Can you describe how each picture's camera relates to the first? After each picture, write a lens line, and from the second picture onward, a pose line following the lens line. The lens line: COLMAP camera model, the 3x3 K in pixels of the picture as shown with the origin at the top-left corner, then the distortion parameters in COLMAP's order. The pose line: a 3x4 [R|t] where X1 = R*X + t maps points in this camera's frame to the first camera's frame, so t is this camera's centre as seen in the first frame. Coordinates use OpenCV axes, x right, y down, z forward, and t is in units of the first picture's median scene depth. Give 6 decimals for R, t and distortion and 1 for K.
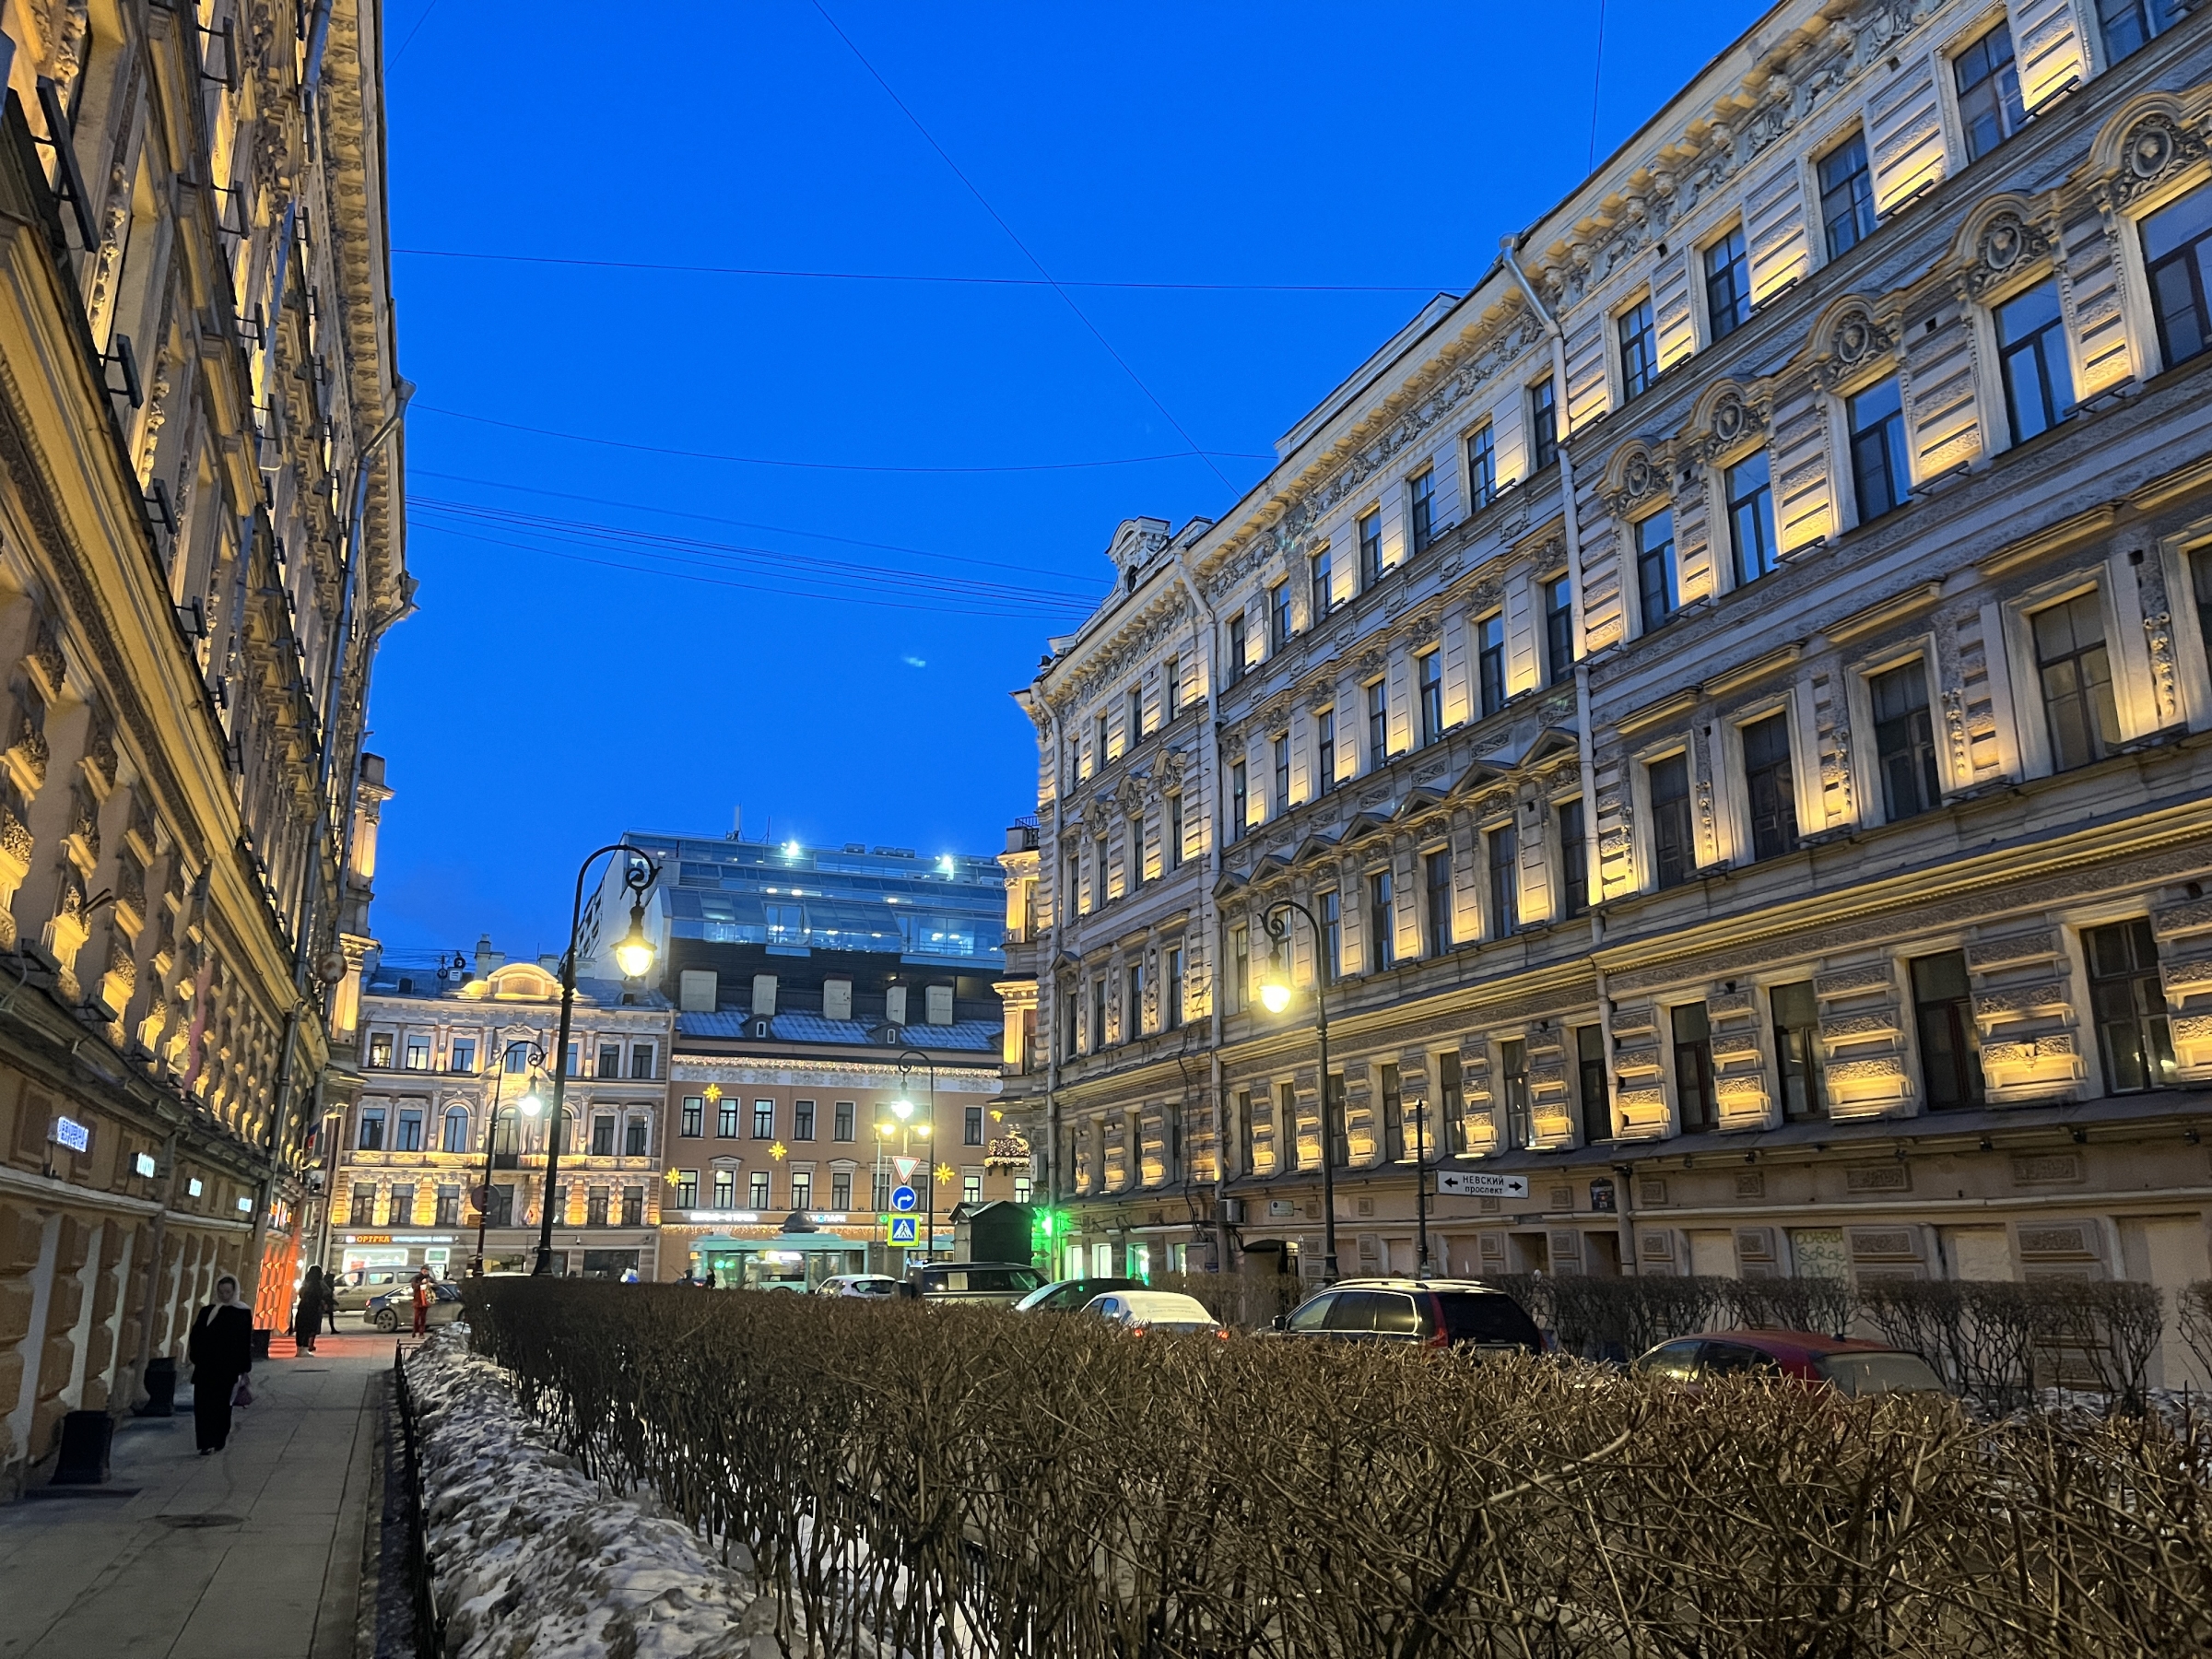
lens RADIAL K [[1664.7, 0, 1105.6], [0, 1664.7, 828.1], [0, 0, 1]] dist [0.038692, -0.013100]
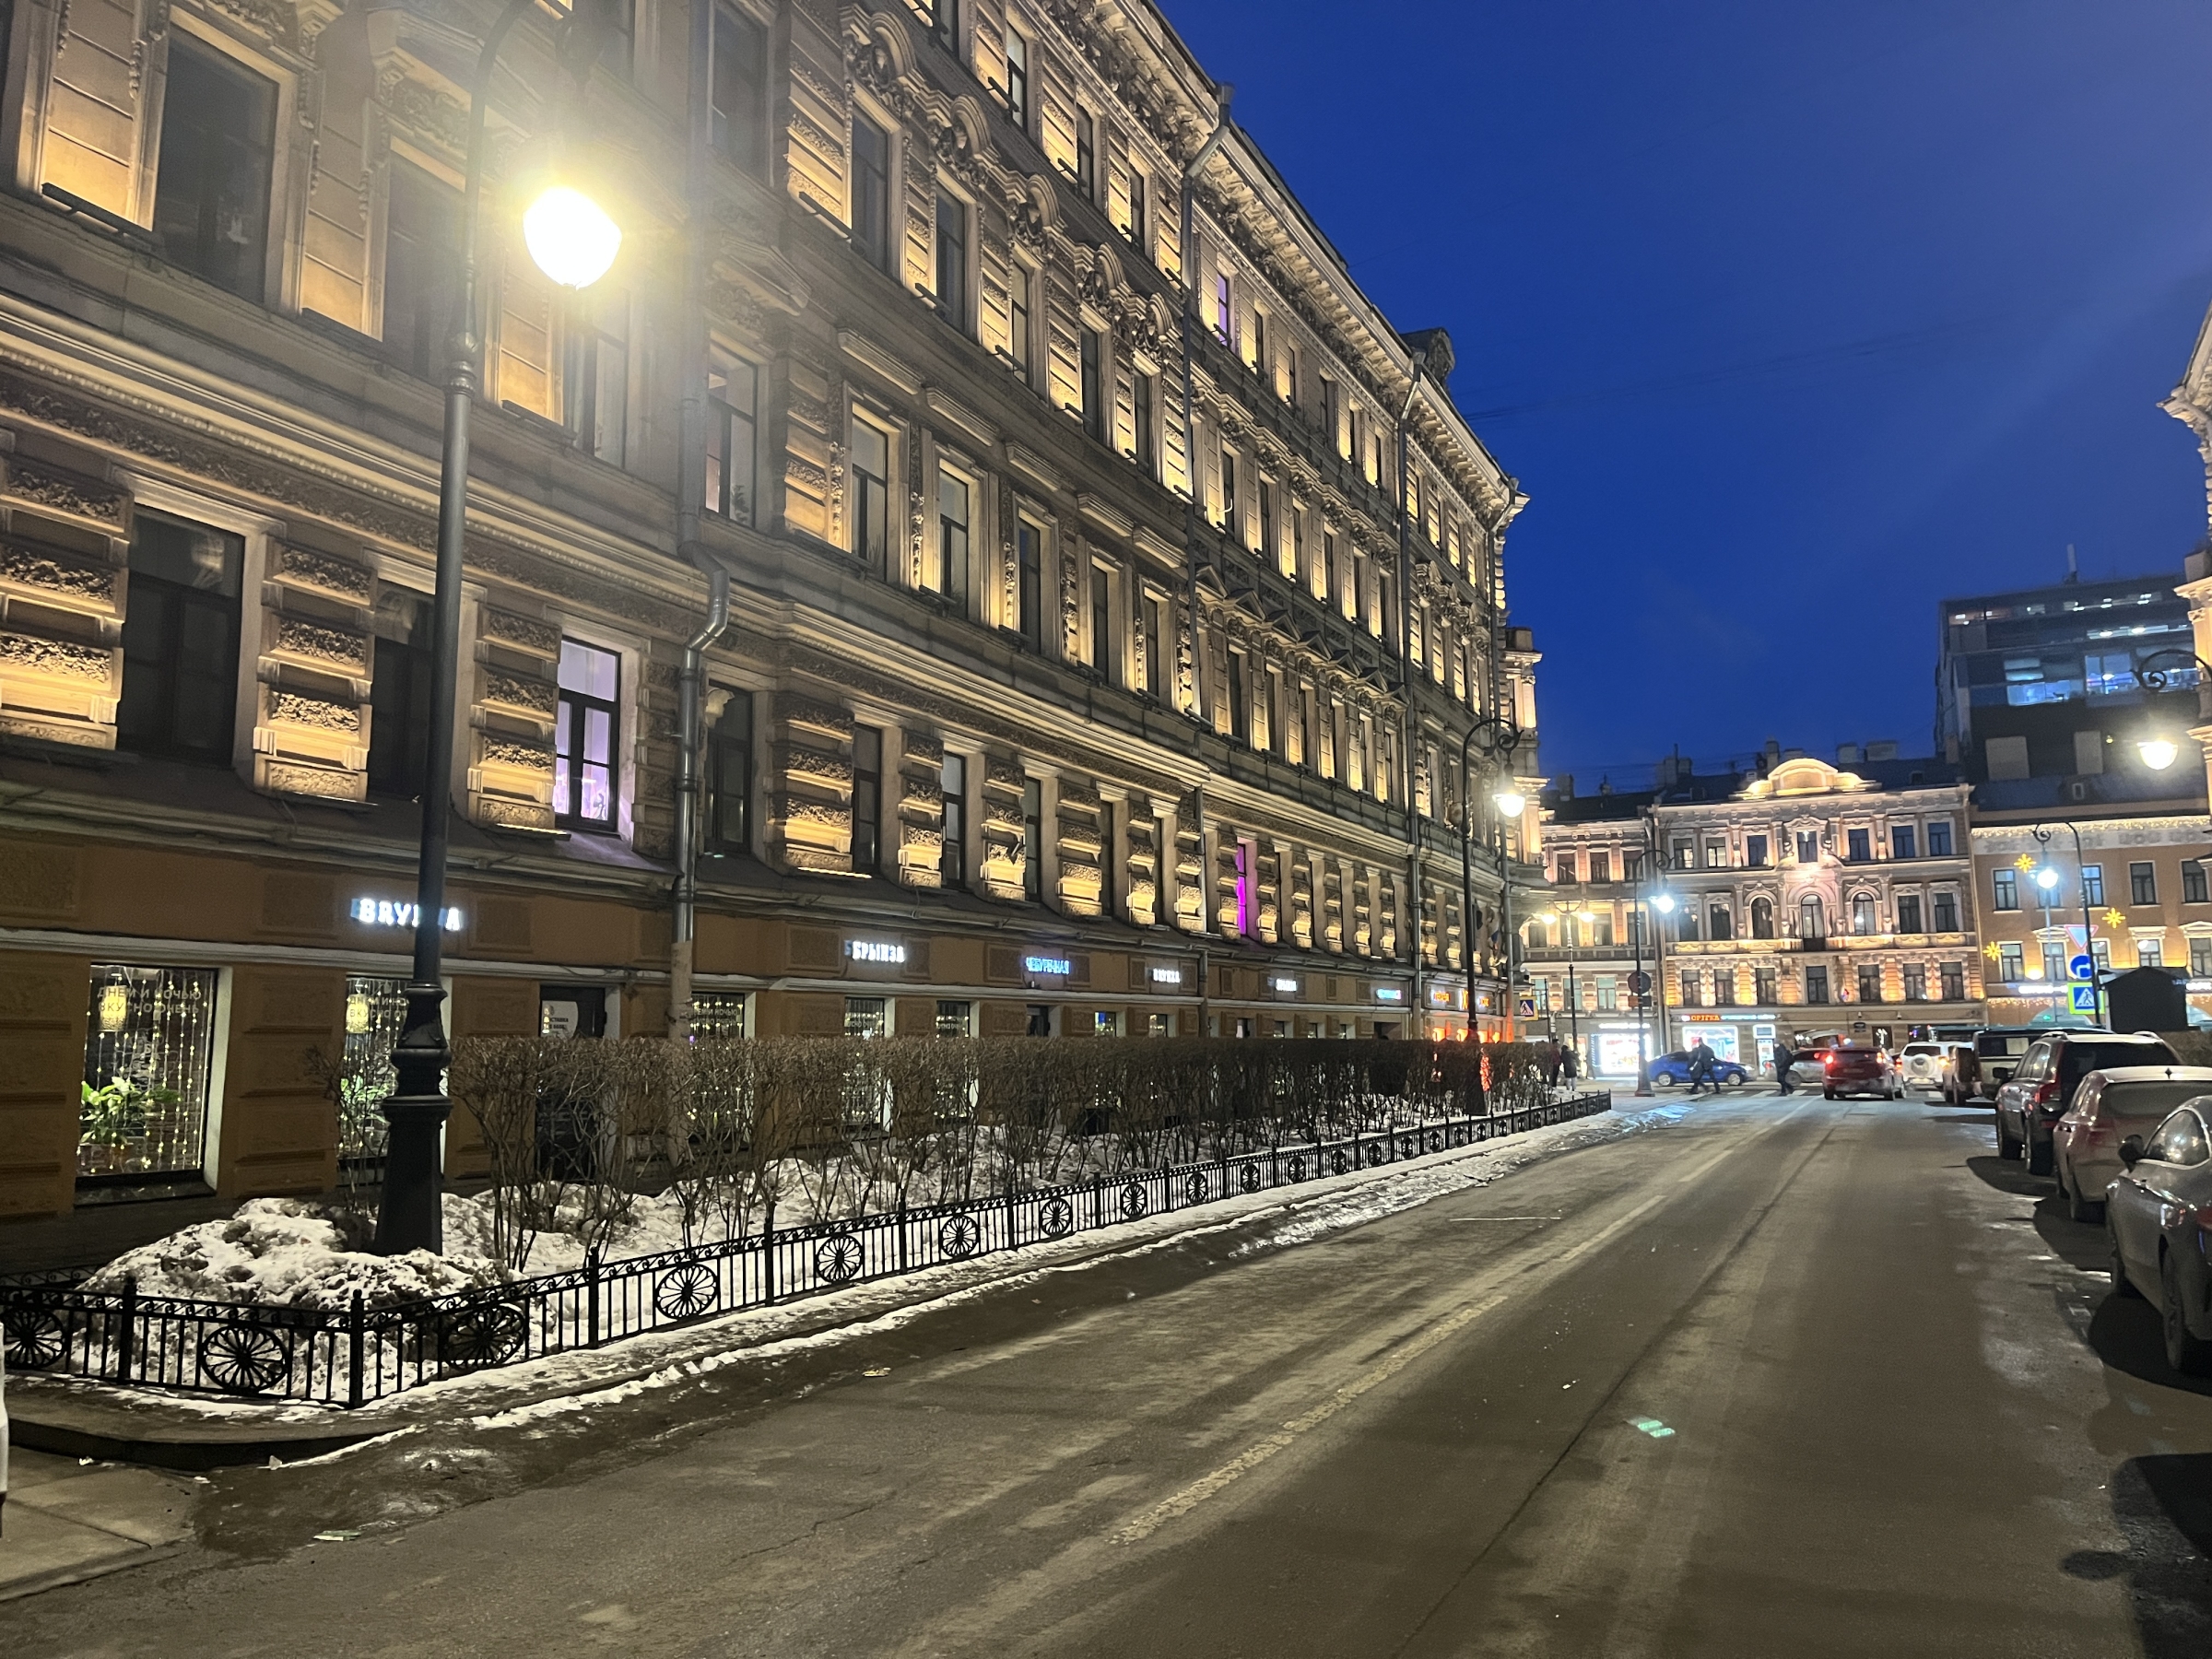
lens RADIAL K [[1664.7, 0, 1100.1], [0, 1664.7, 825.2], [0, 0, 1]] dist [0.038692, -0.013100]
pose [[0.669634, -0.109609, -0.734559, 0.125655], [0.200444, 0.979020, 0.036641, -0.004752], [0.715131, -0.171774, 0.677555, -0.030875]]
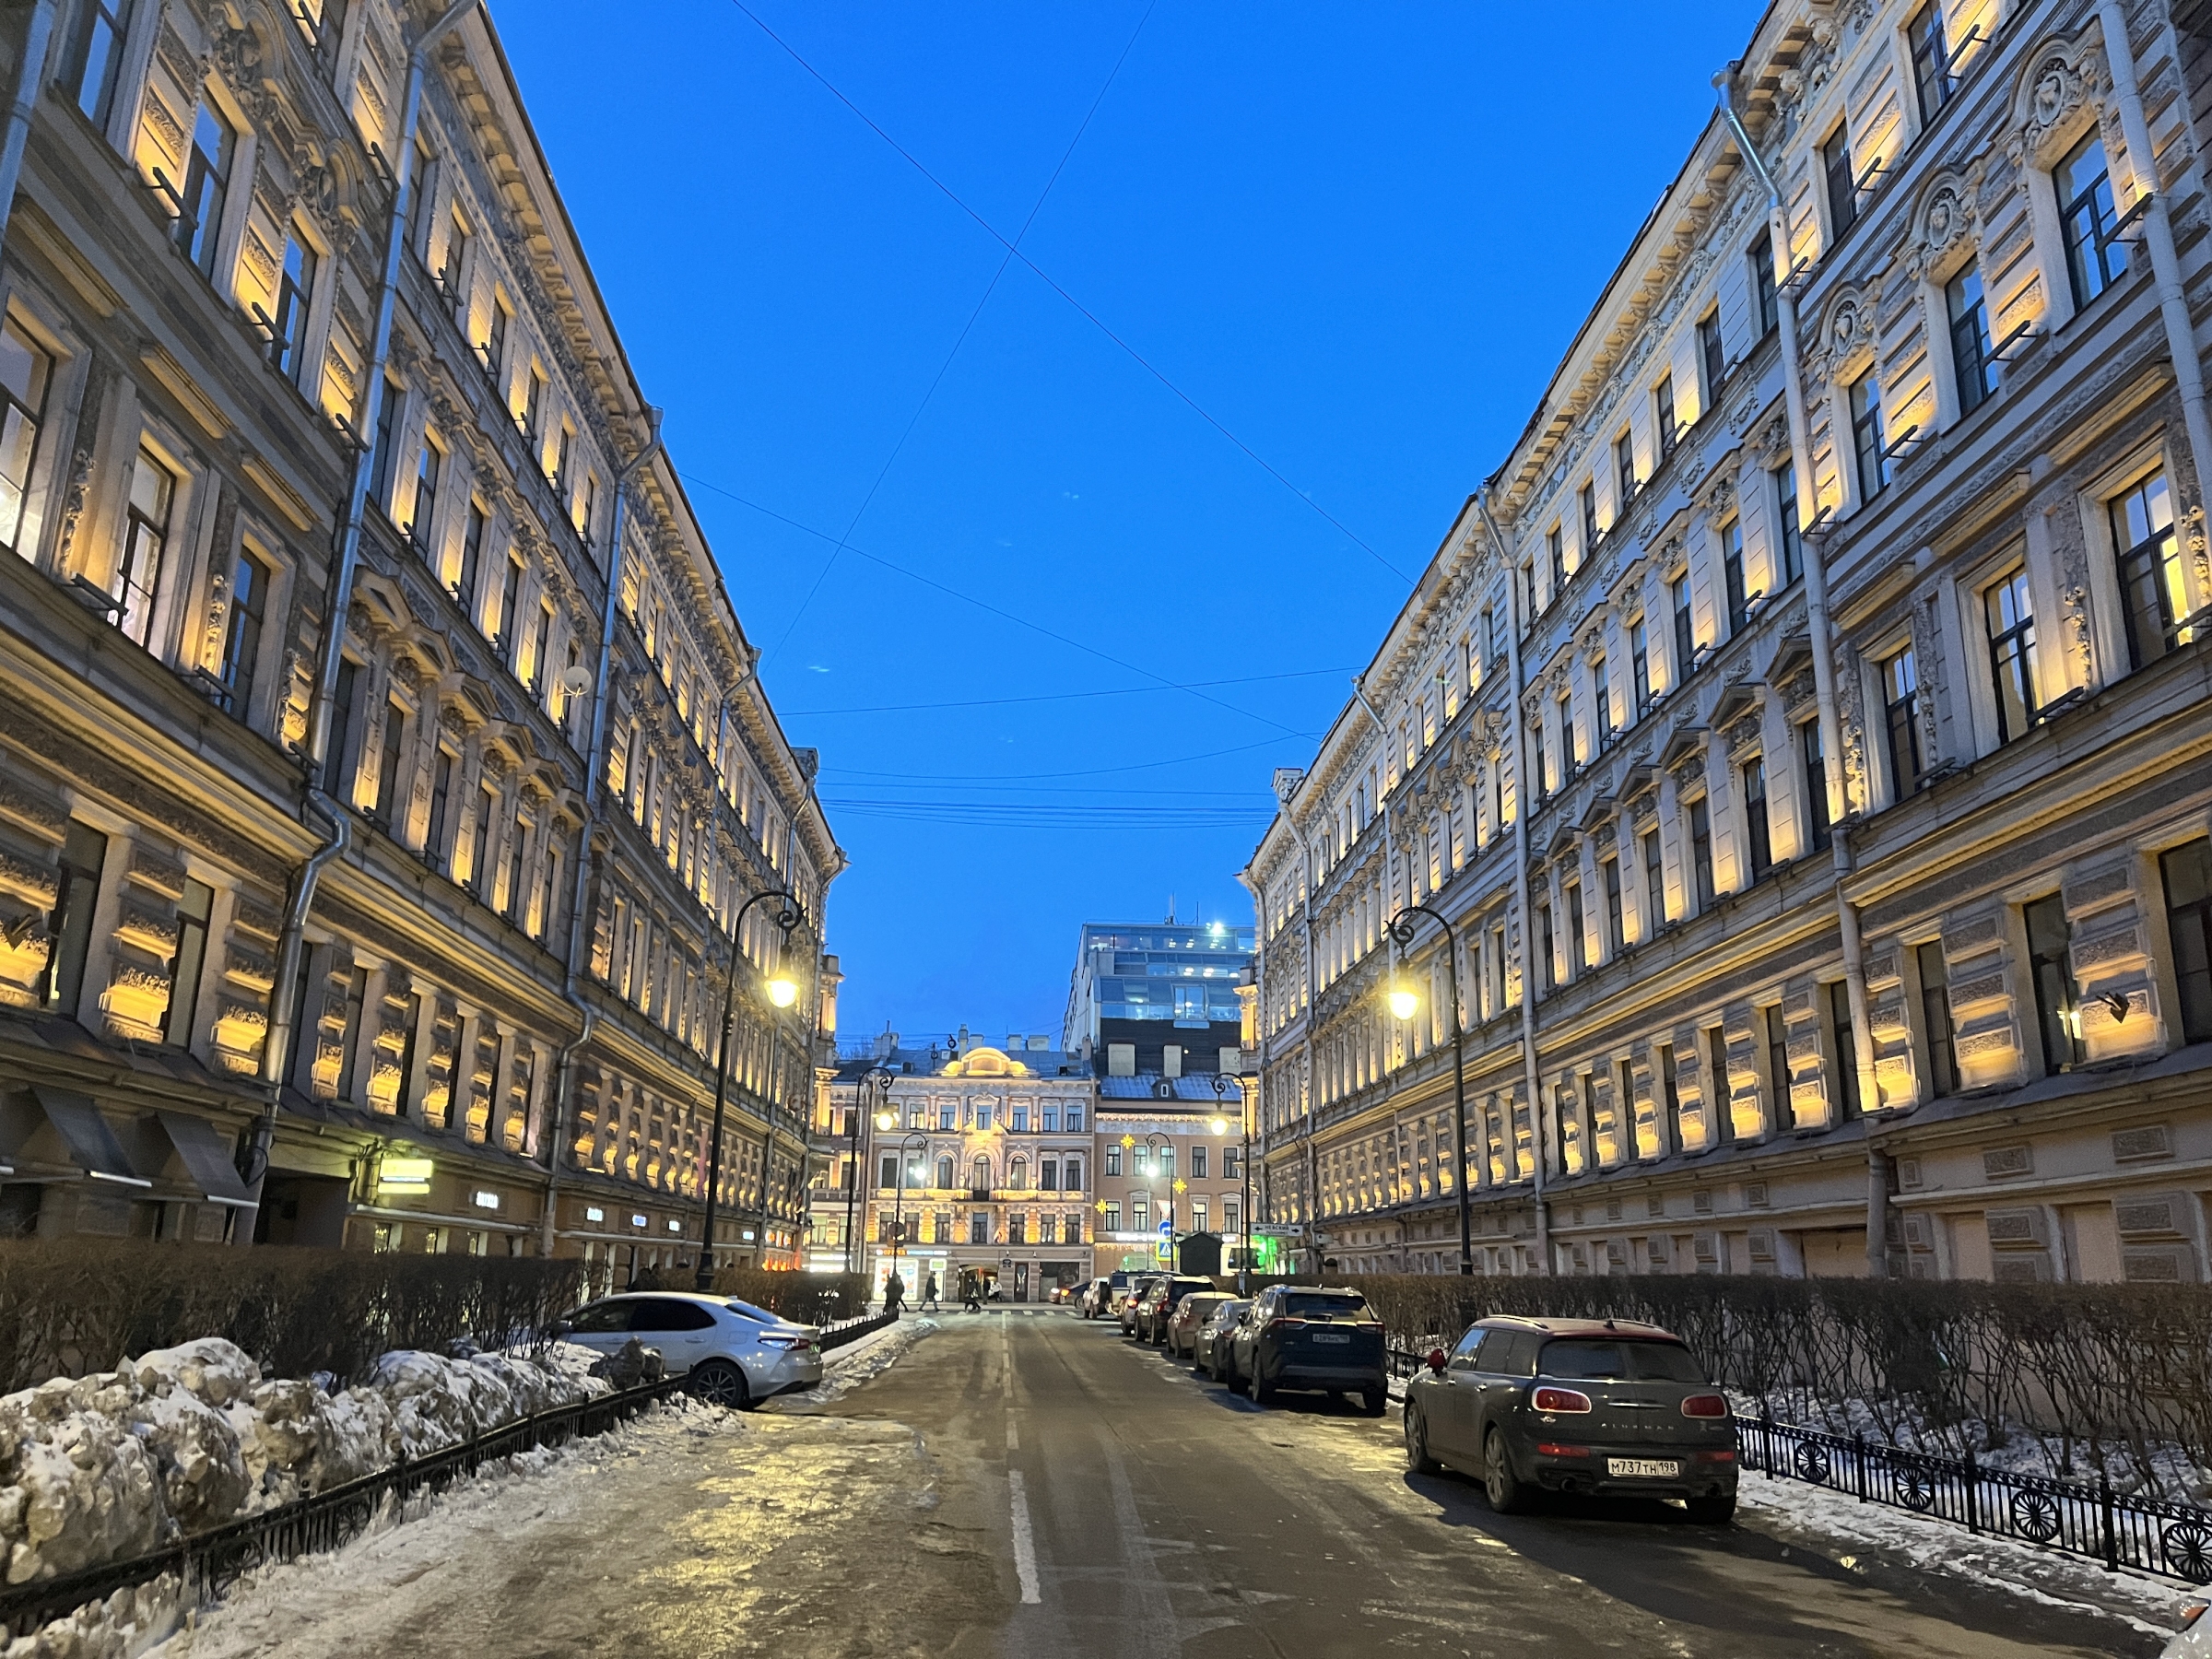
lens RADIAL K [[1664.7, 0, 1115.5], [0, 1664.7, 814.9], [0, 0, 1]] dist [0.038692, -0.013100]
pose [[0.947616, -0.075880, -0.310269, 0.186099], [0.070830, 0.997109, -0.027525, -0.063054], [0.311460, 0.004107, 0.950250, -0.250429]]
